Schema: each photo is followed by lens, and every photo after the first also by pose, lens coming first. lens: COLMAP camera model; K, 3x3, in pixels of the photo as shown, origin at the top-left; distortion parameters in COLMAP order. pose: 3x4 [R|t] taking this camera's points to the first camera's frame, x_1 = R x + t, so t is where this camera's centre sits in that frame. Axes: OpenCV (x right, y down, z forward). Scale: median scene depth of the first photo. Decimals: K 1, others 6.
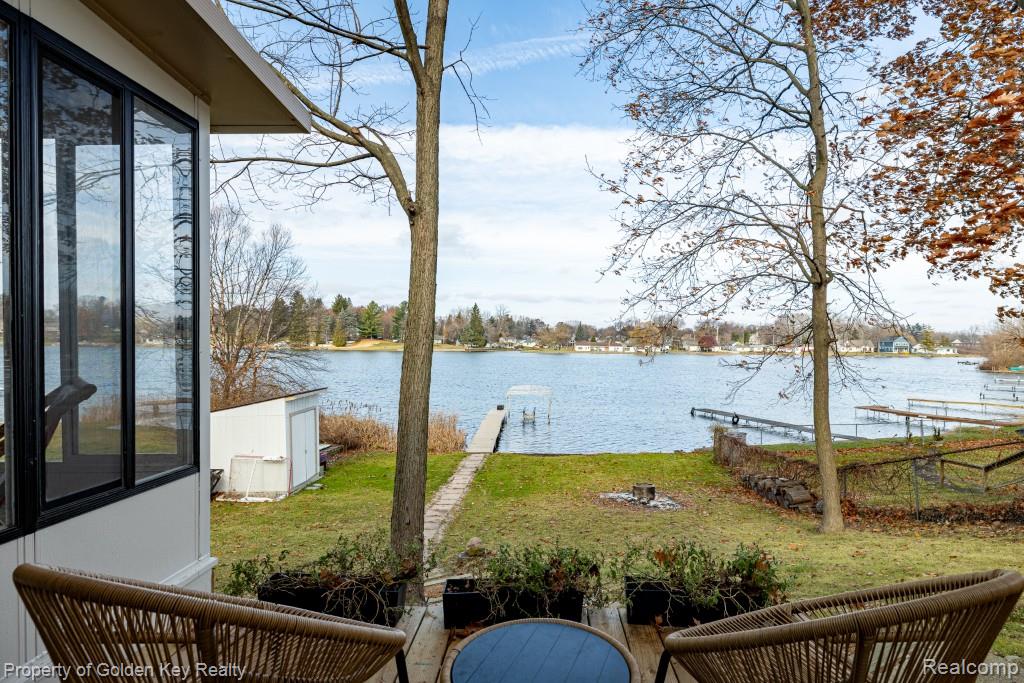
lens RADIAL K [[548.3, 0, 512.0], [0, 548.3, 341.5], [0, 0, 1]] dist [0.000795, 0.000018]
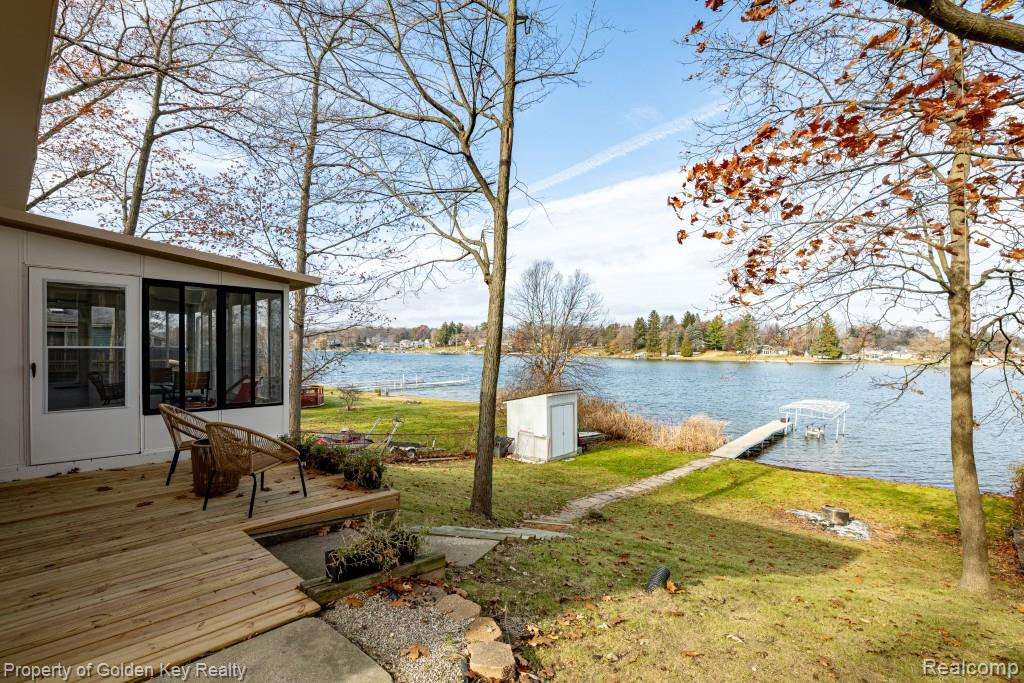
lens RADIAL K [[502.2, 0, 512.0], [0, 502.2, 341.5], [0, 0, 1]] dist [0.000092, -0.000107]
pose [[0.720796, -0.012547, -0.693034, 0.146265], [0.000551, 0.999846, -0.017529, -0.004639], [0.693147, 0.012253, 0.720692, -0.007847]]
